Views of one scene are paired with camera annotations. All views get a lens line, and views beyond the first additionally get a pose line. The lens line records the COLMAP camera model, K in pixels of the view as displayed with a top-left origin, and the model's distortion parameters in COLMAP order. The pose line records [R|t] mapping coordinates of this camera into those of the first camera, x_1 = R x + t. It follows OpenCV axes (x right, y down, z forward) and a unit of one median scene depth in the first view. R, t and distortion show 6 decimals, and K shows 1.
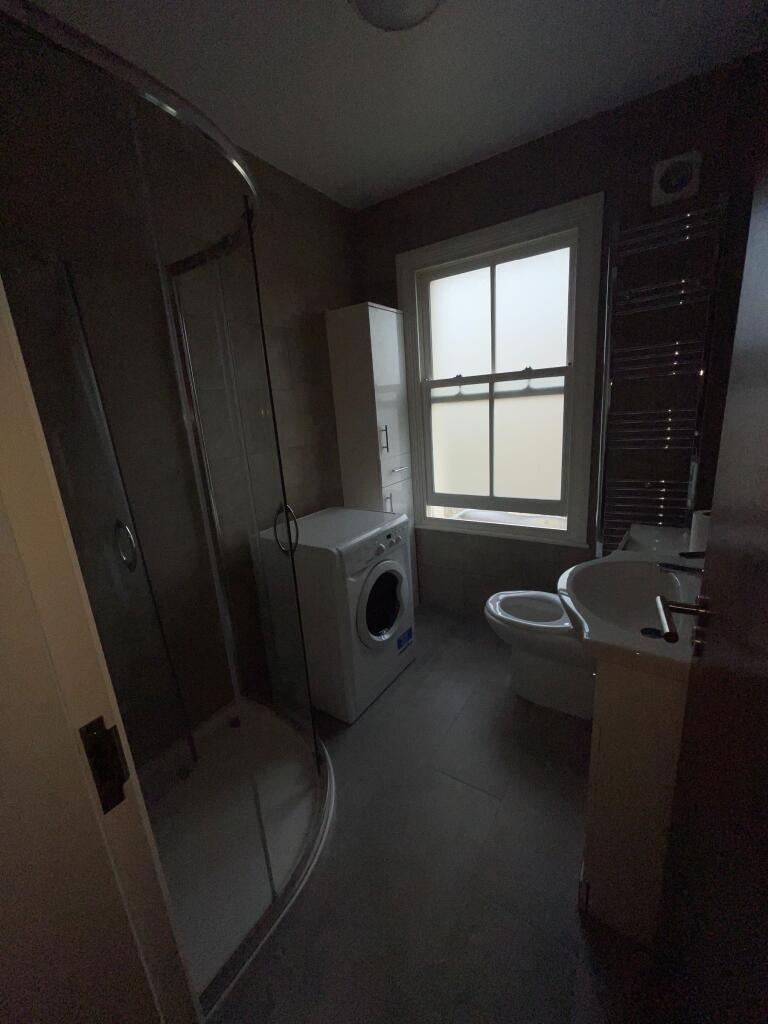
lens RADIAL K [[410.4, 0, 384.3], [0, 410.4, 506.1], [0, 0, 1]] dist [-0.002982, 0.000722]
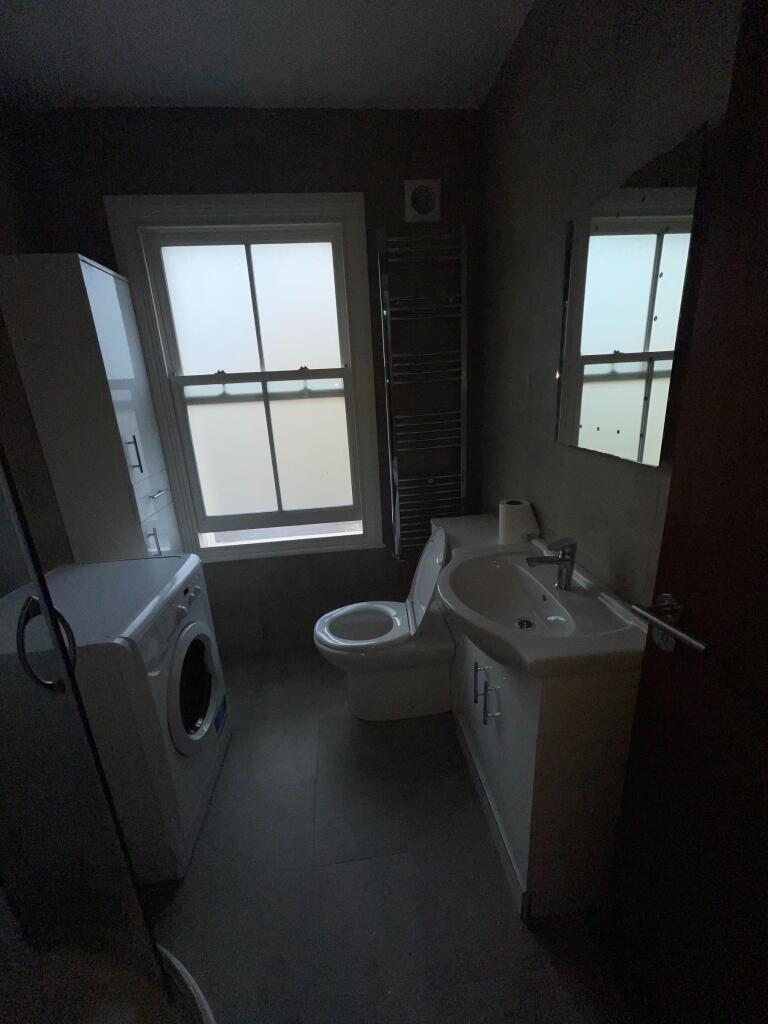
lens RADIAL K [[410.4, 0, 383.7], [0, 410.4, 506.8], [0, 0, 1]] dist [-0.002982, 0.000722]
pose [[0.775662, -0.145121, 0.614238, -0.117704], [0.149739, 0.987734, 0.044273, -0.042501], [-0.613129, 0.057634, 0.787878, 0.185978]]
